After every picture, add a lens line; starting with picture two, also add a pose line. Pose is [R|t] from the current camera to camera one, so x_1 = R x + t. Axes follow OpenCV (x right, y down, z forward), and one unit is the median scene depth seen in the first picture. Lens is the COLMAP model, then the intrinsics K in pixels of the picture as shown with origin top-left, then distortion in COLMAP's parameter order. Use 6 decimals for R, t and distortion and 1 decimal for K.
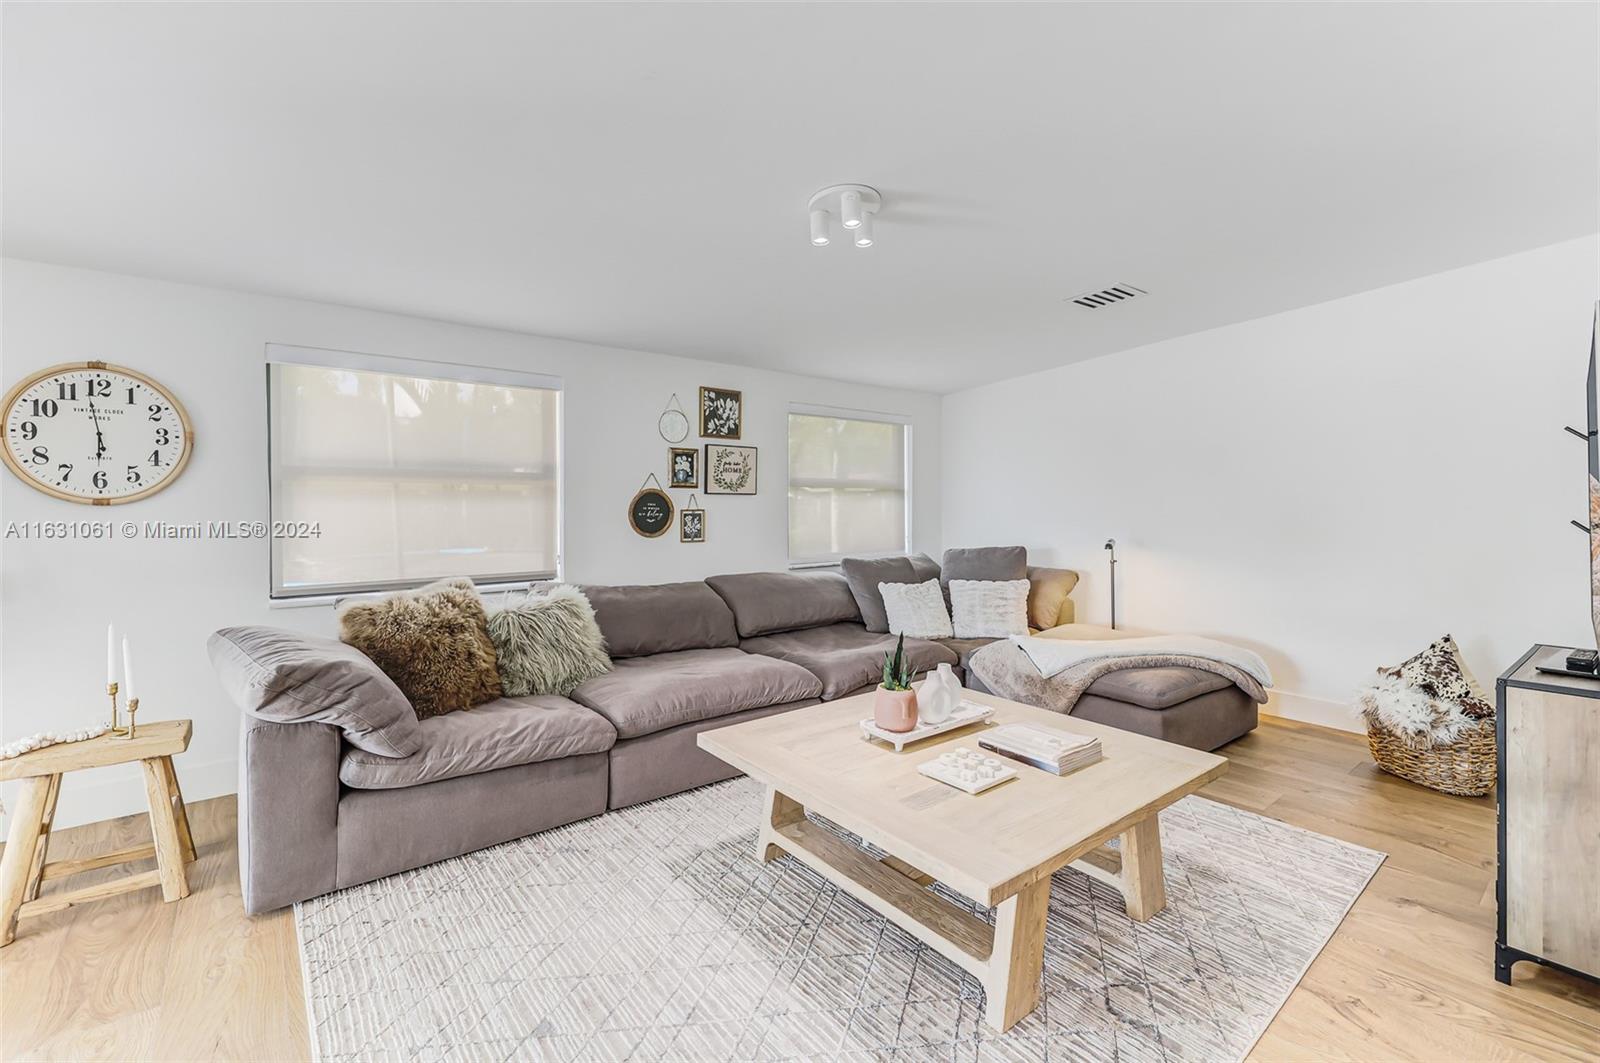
lens RADIAL K [[676.0, 0, 779.5], [0, 676.0, 508.5], [0, 0, 1]] dist [0.001919, 0.000057]
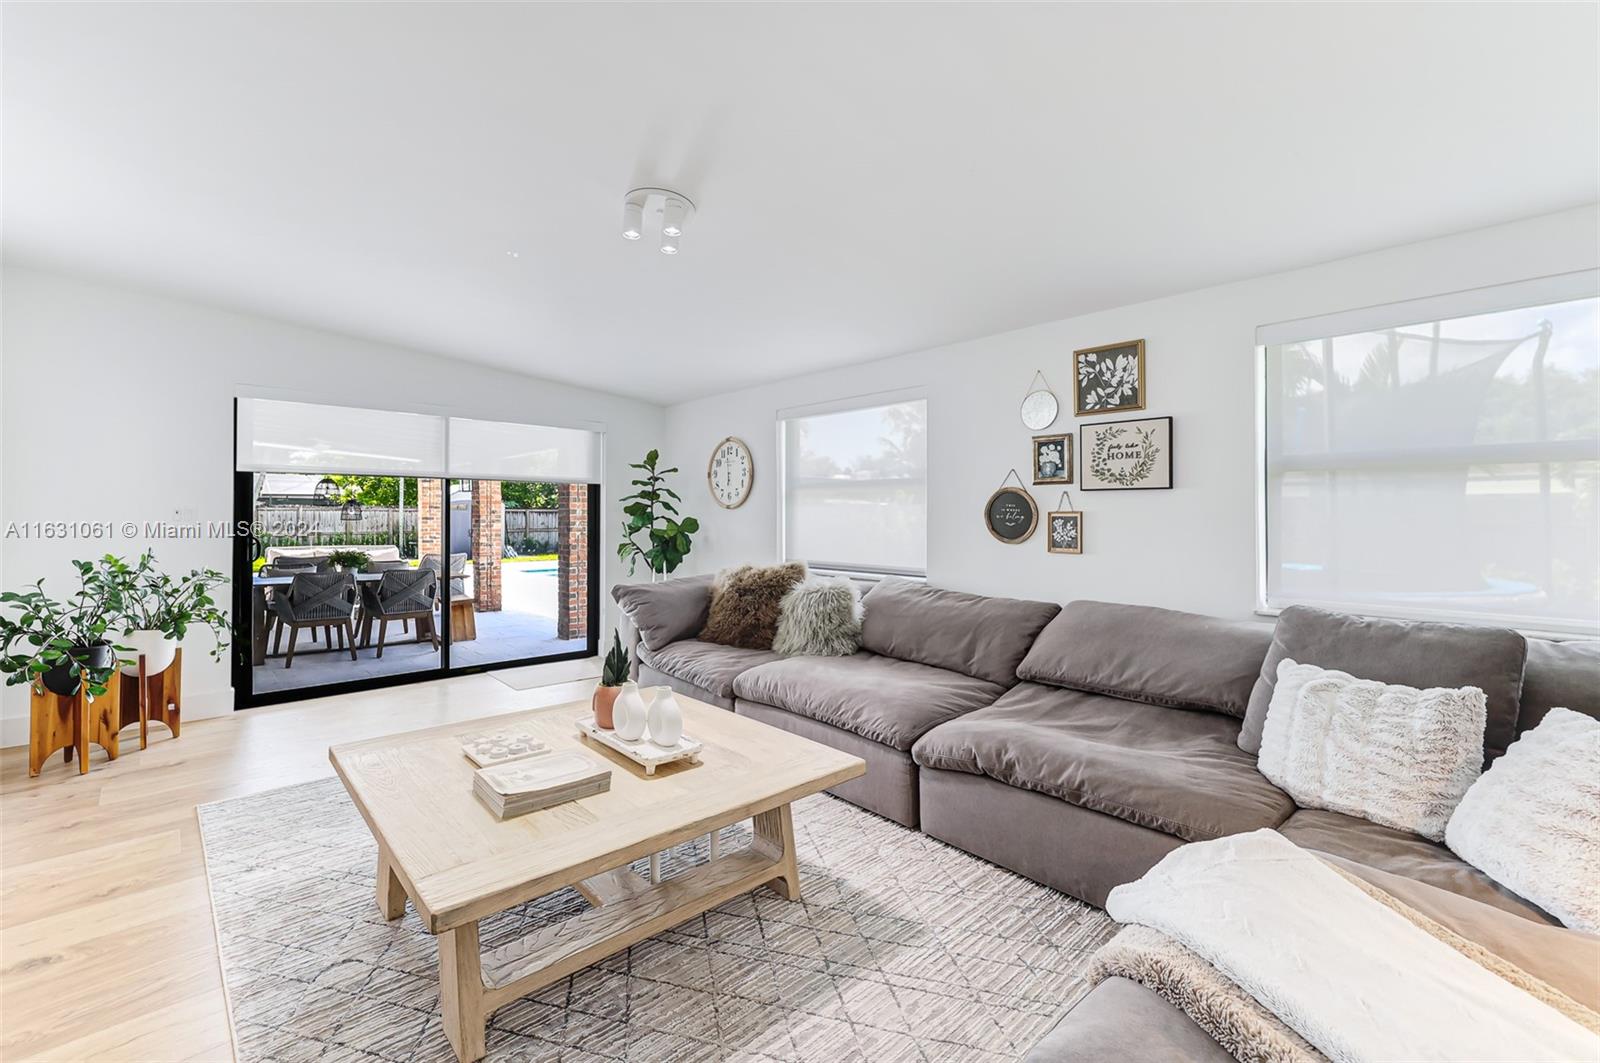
lens RADIAL K [[676.0, 0, 779.5], [0, 676.0, 508.5], [0, 0, 1]] dist [0.001919, 0.000057]
pose [[0.081132, -0.011162, -0.996641, 0.618951], [-0.010707, 0.999870, -0.012069, 0.011020], [0.996646, 0.011651, 0.081002, 0.604247]]
